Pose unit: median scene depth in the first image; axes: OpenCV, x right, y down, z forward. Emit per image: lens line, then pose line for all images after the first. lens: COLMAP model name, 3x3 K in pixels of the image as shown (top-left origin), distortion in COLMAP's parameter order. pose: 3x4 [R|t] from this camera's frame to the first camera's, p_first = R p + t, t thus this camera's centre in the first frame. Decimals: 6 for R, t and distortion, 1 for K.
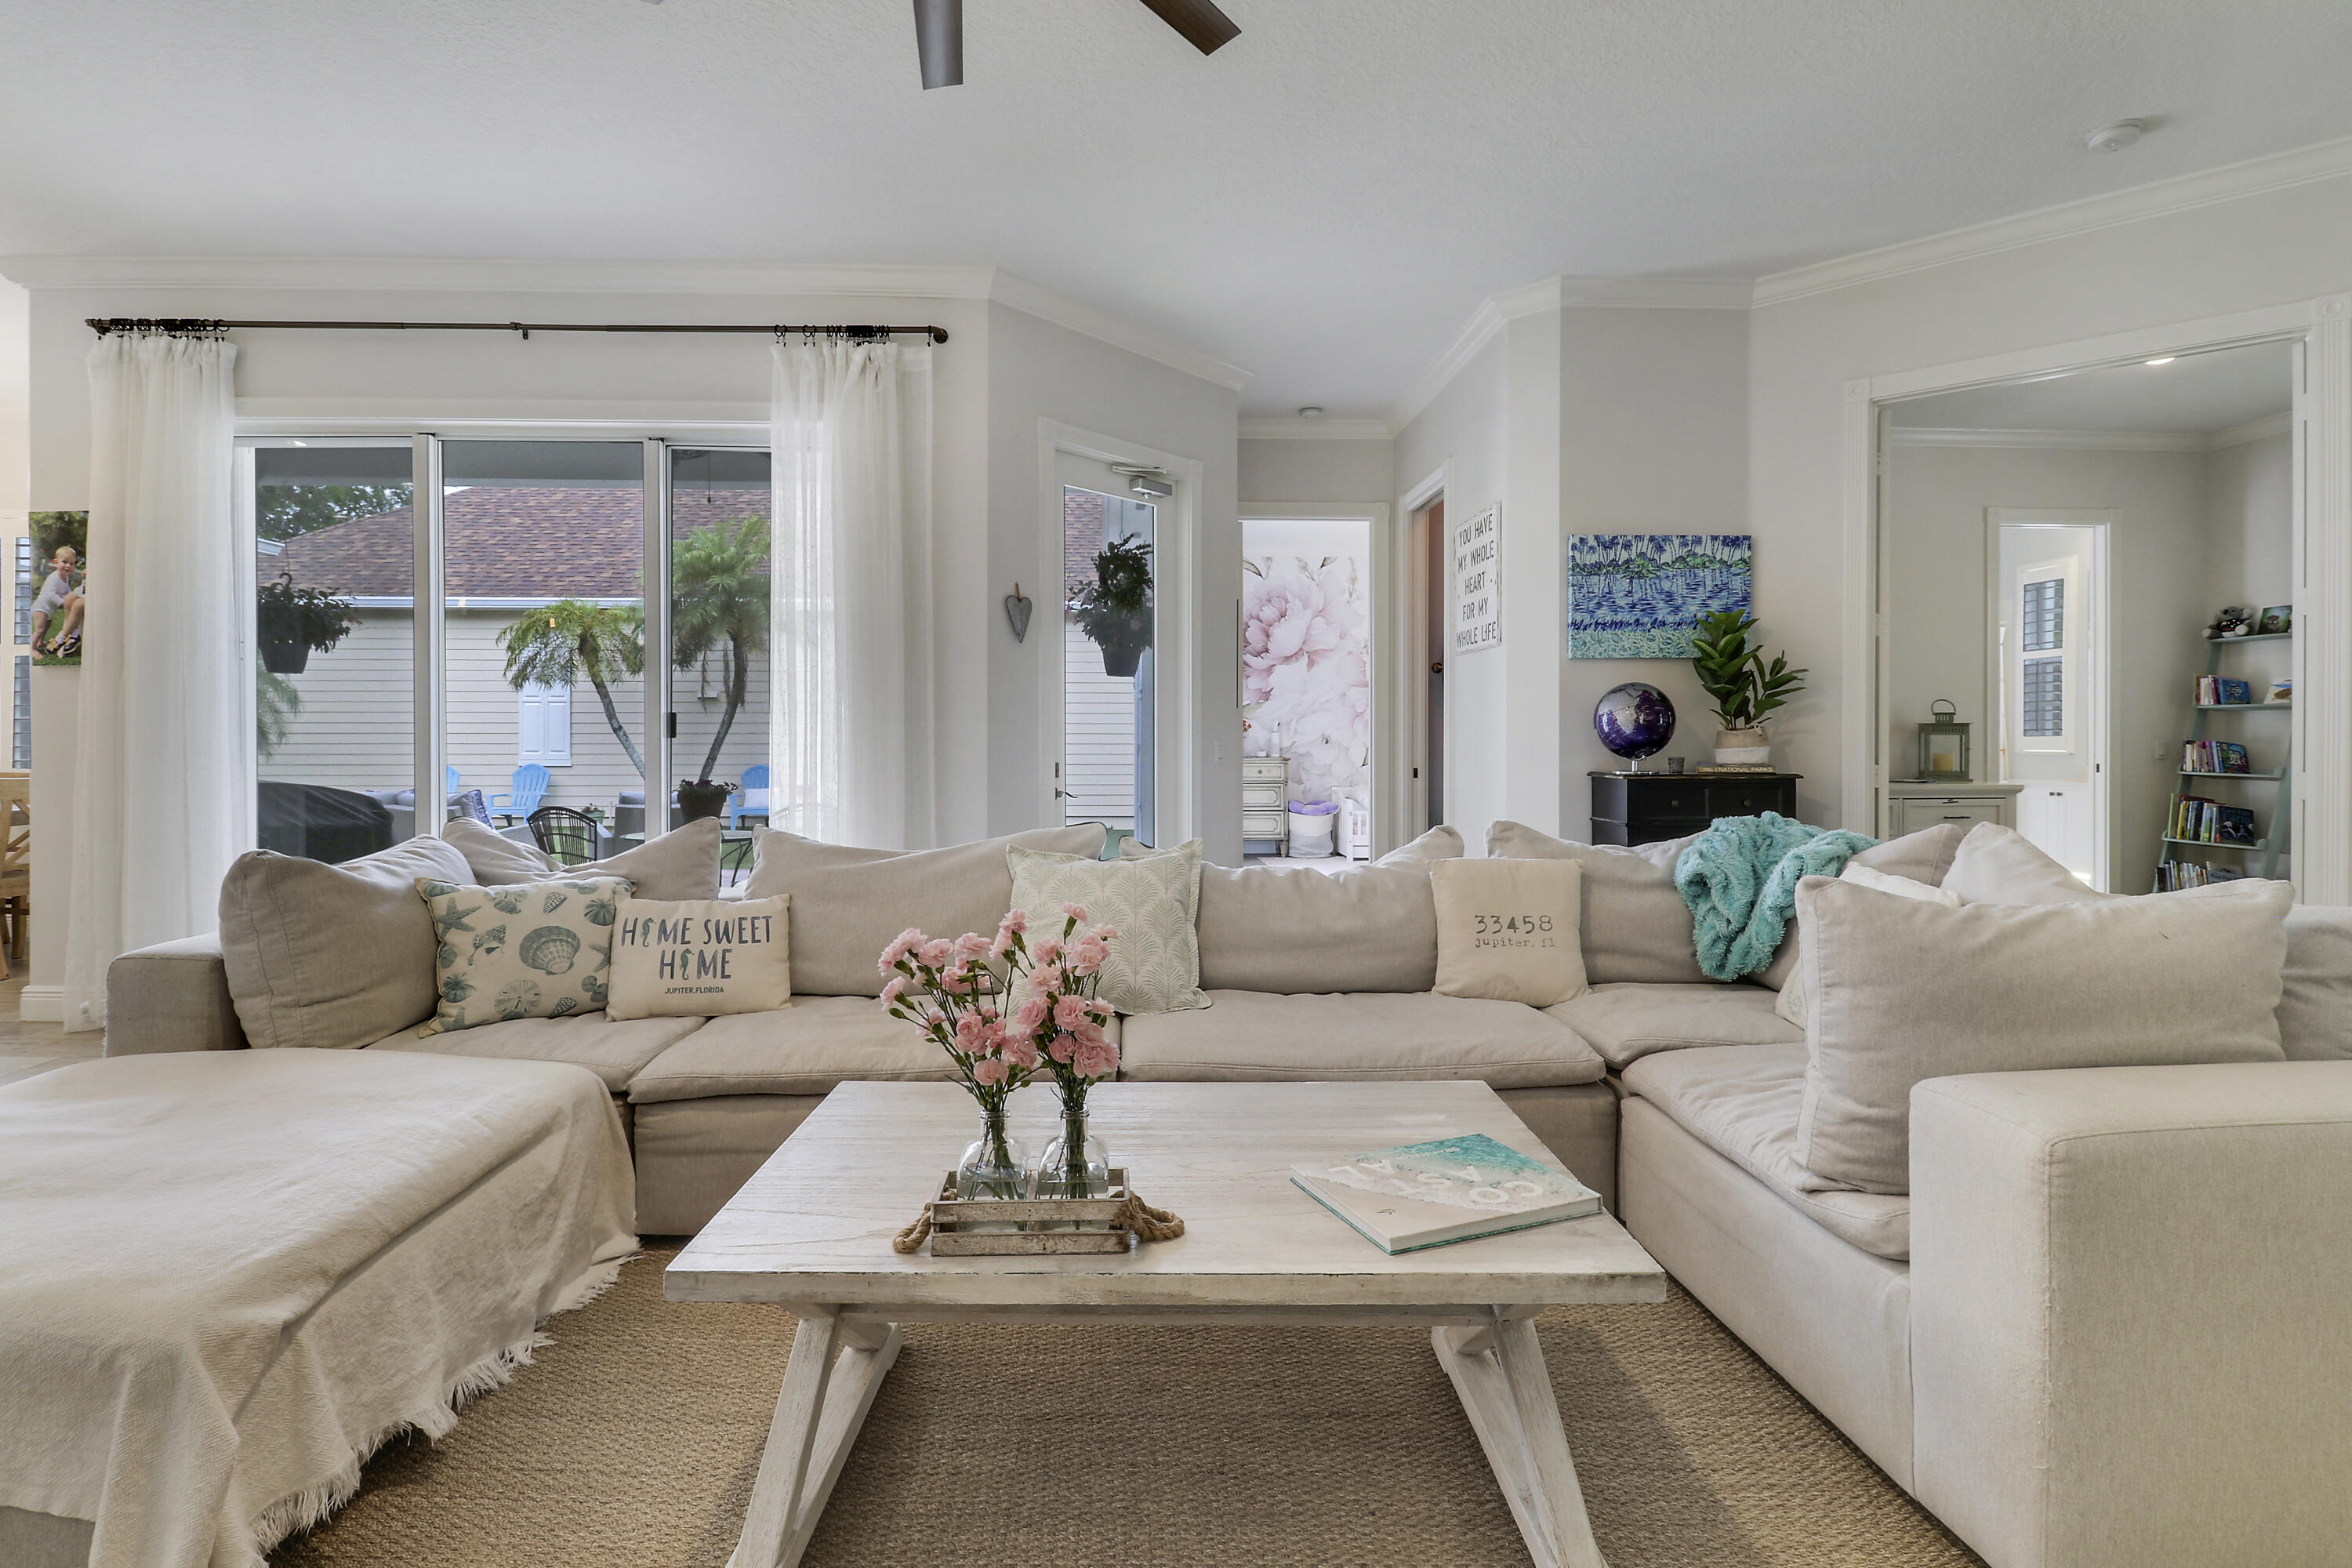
lens RADIAL K [[1098.3, 0, 1151.0], [0, 1098.3, 758.2], [0, 0, 1]] dist [0.006244, -0.013322]
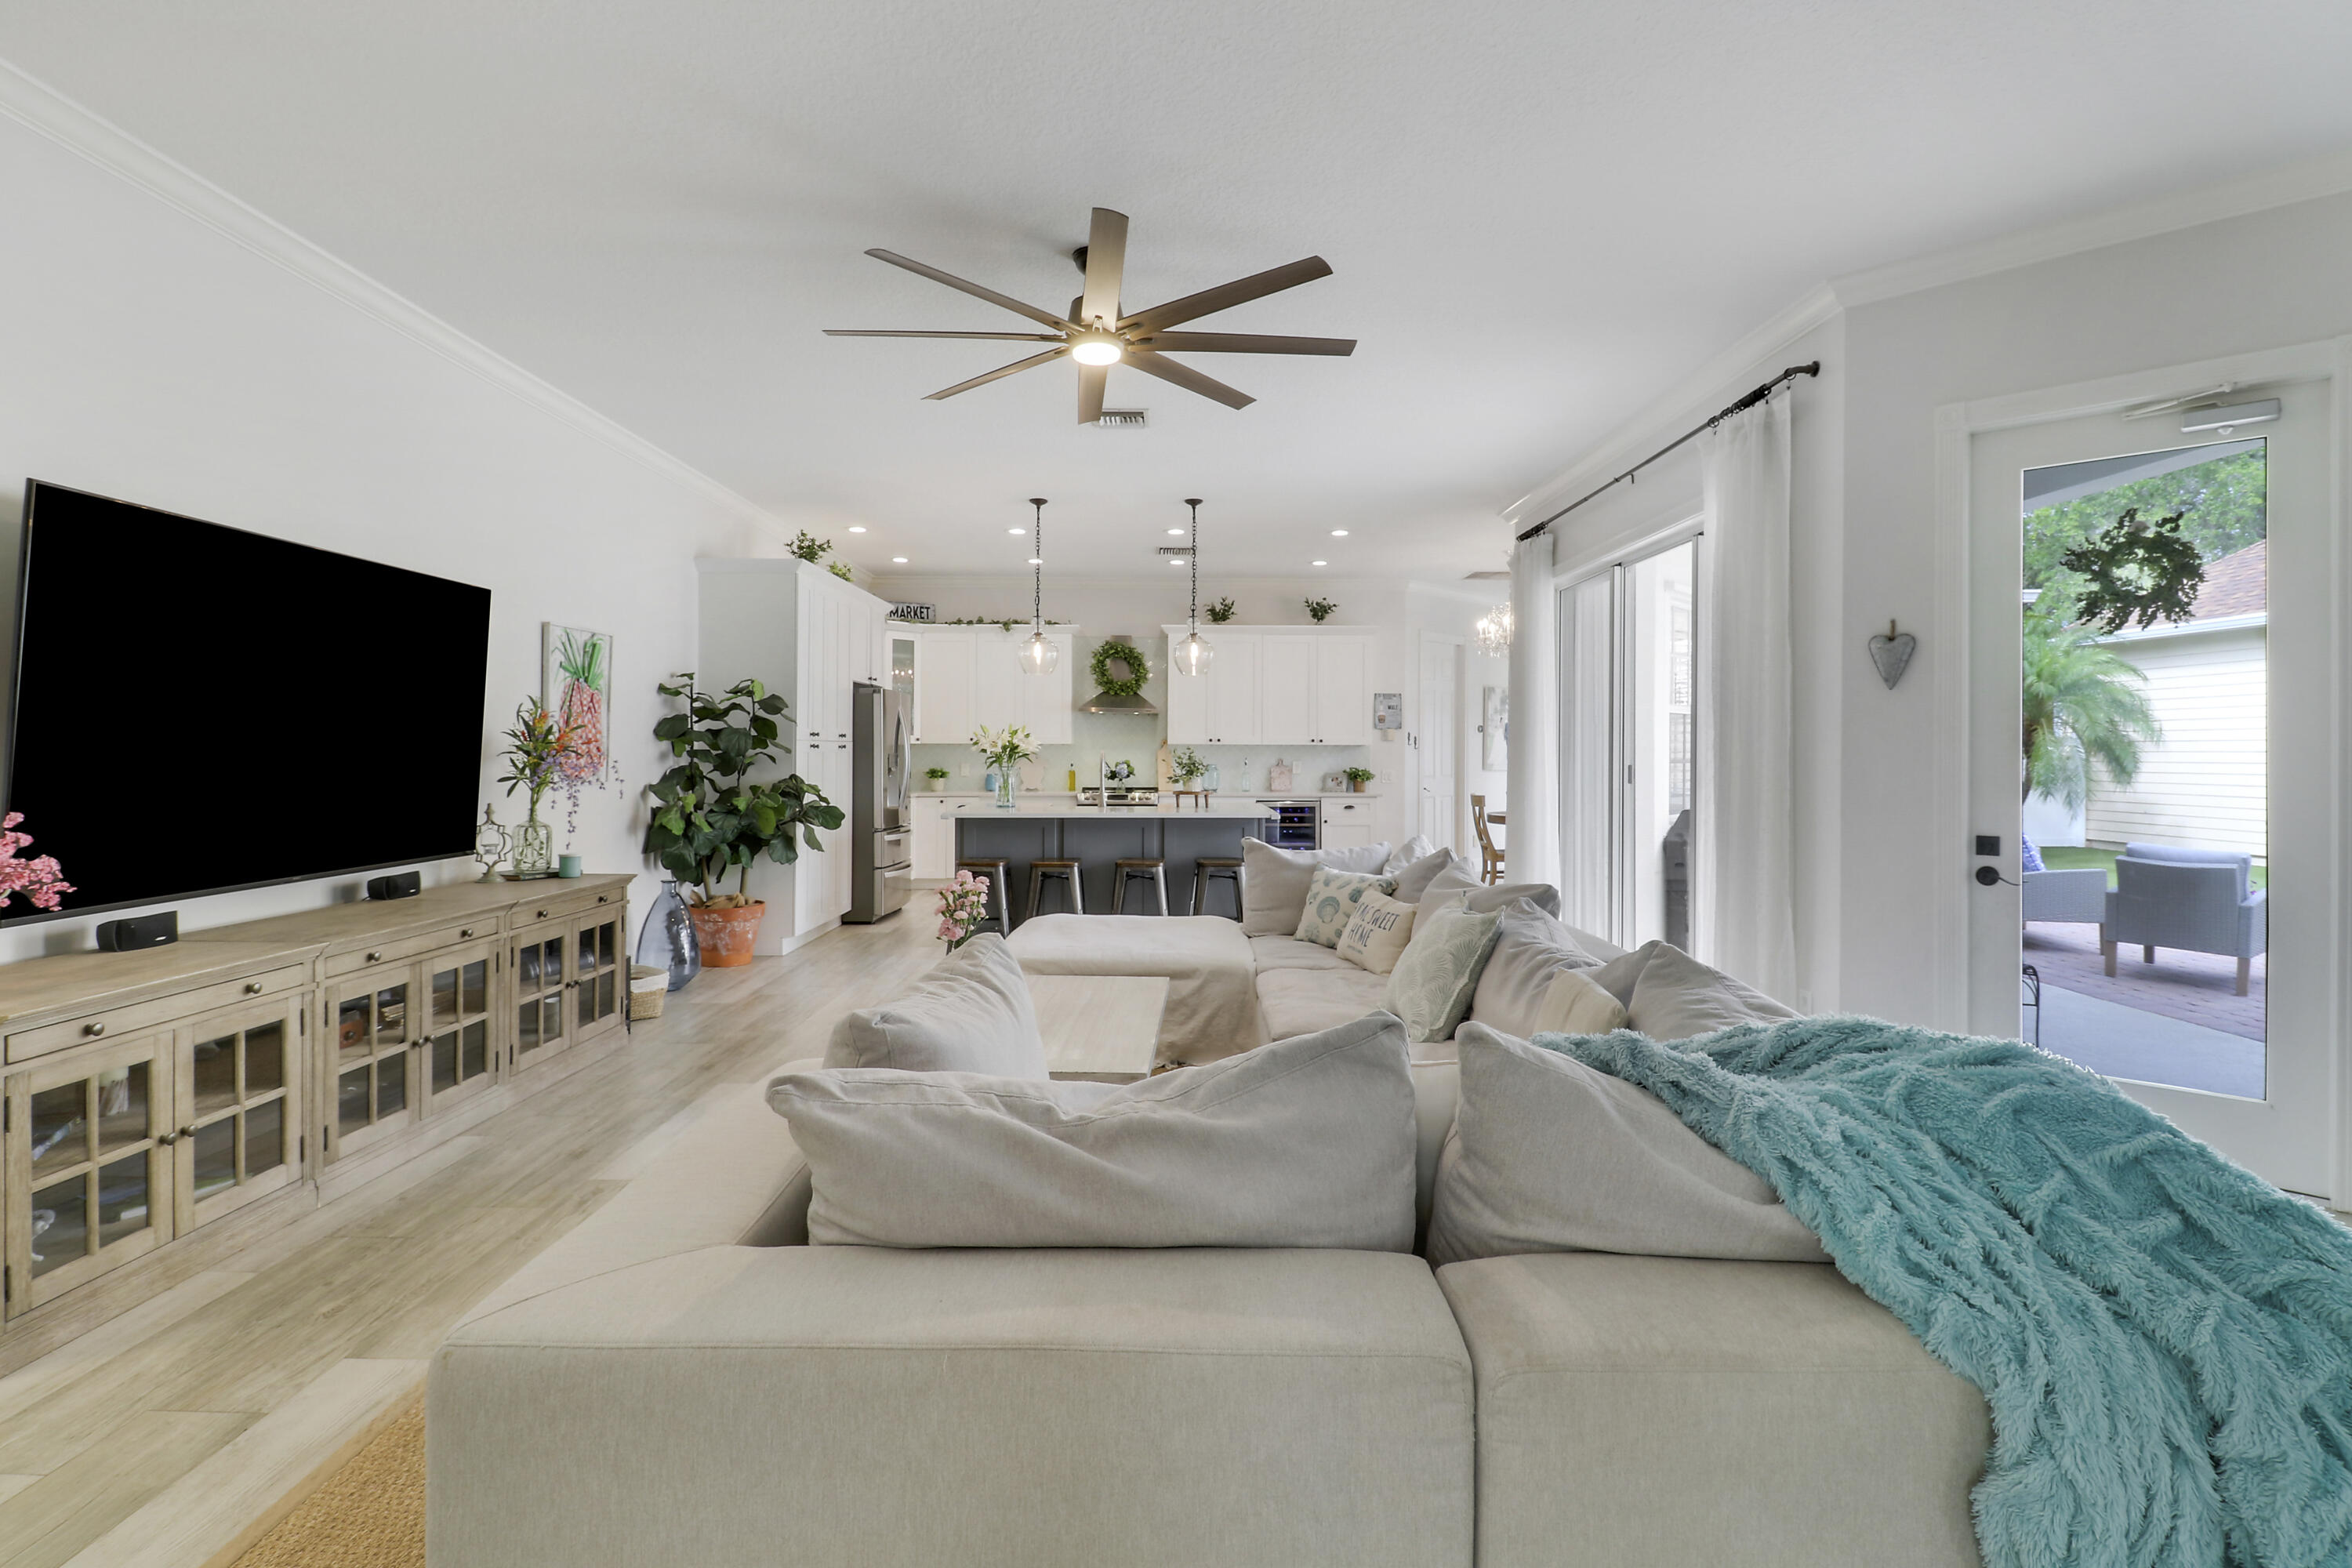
lens RADIAL K [[1098.3, 0, 1191.0], [0, 1098.3, 759.6], [0, 0, 1]] dist [0.006244, -0.013322]
pose [[-0.019543, 0.007472, -0.999781, 0.766105], [-0.024207, 0.999675, 0.007945, -0.047103], [0.999516, 0.024357, -0.019356, 0.503236]]
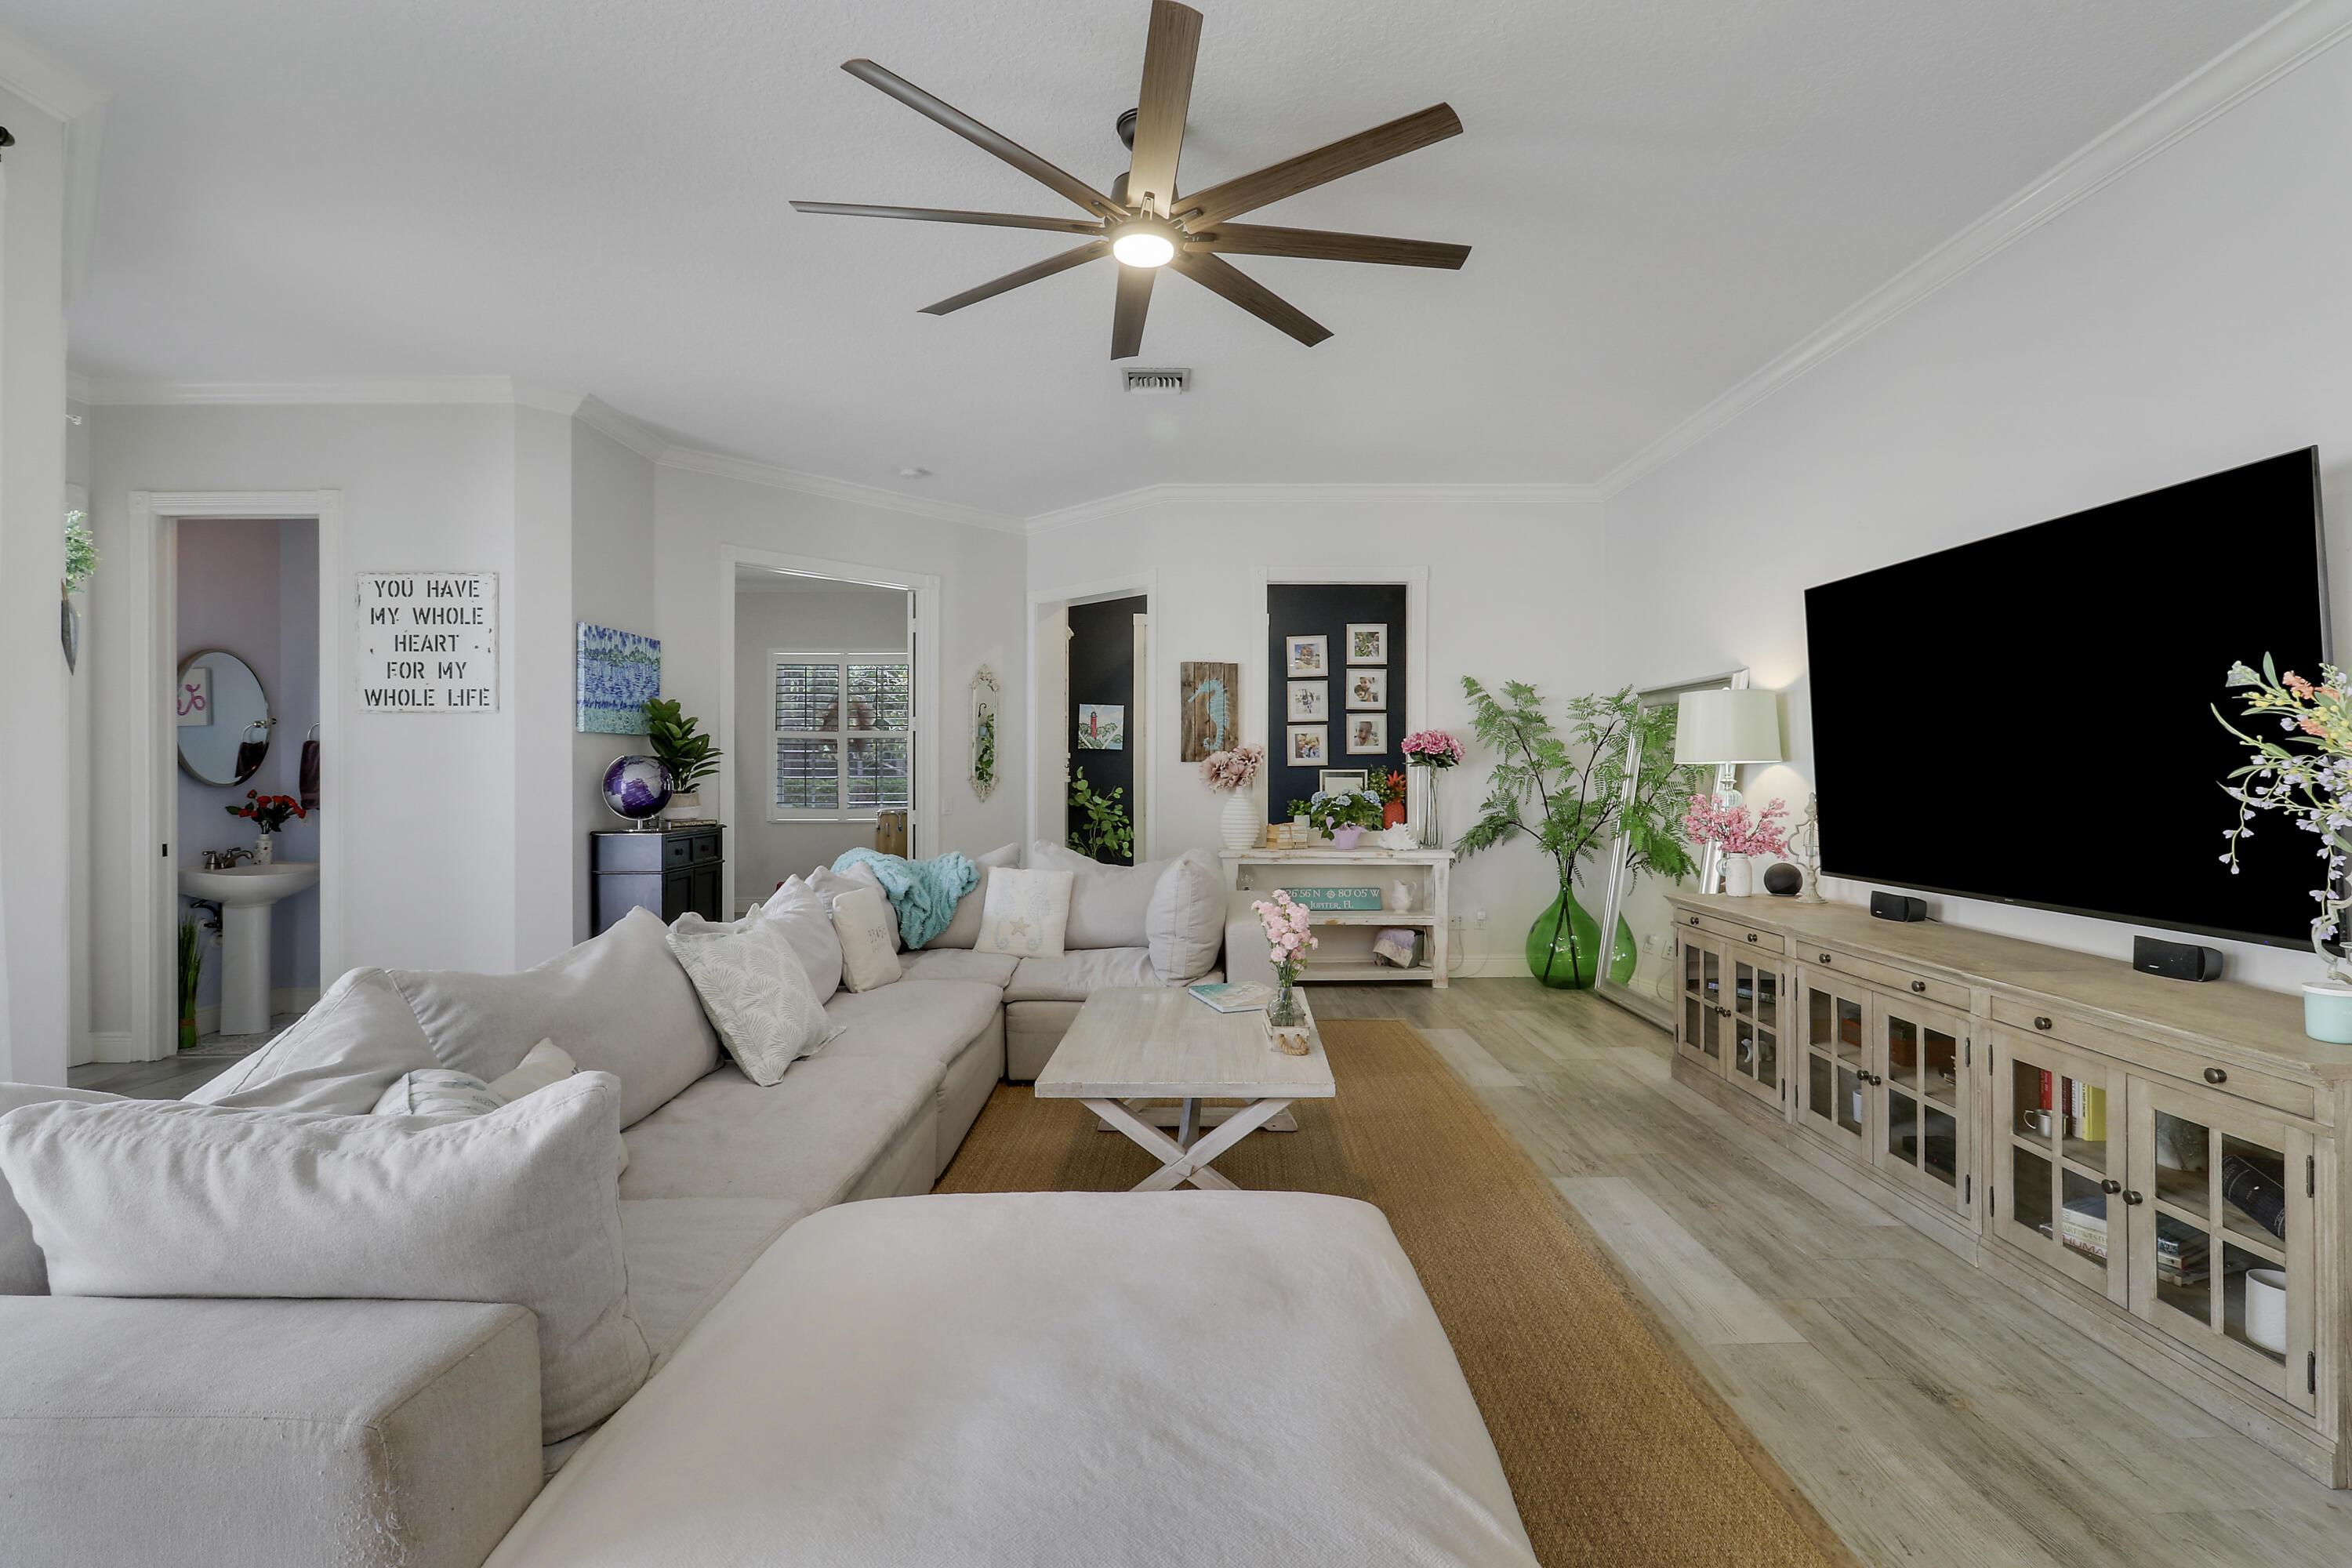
lens RADIAL K [[1098.3, 0, 1203.0], [0, 1098.3, 774.0], [0, 0, 1]] dist [0.006244, -0.013322]
pose [[0.012944, -0.003456, 0.999910, -0.756023], [0.023491, 0.999719, 0.003151, -0.037757], [-0.999640, 0.023448, 0.013021, 0.364909]]
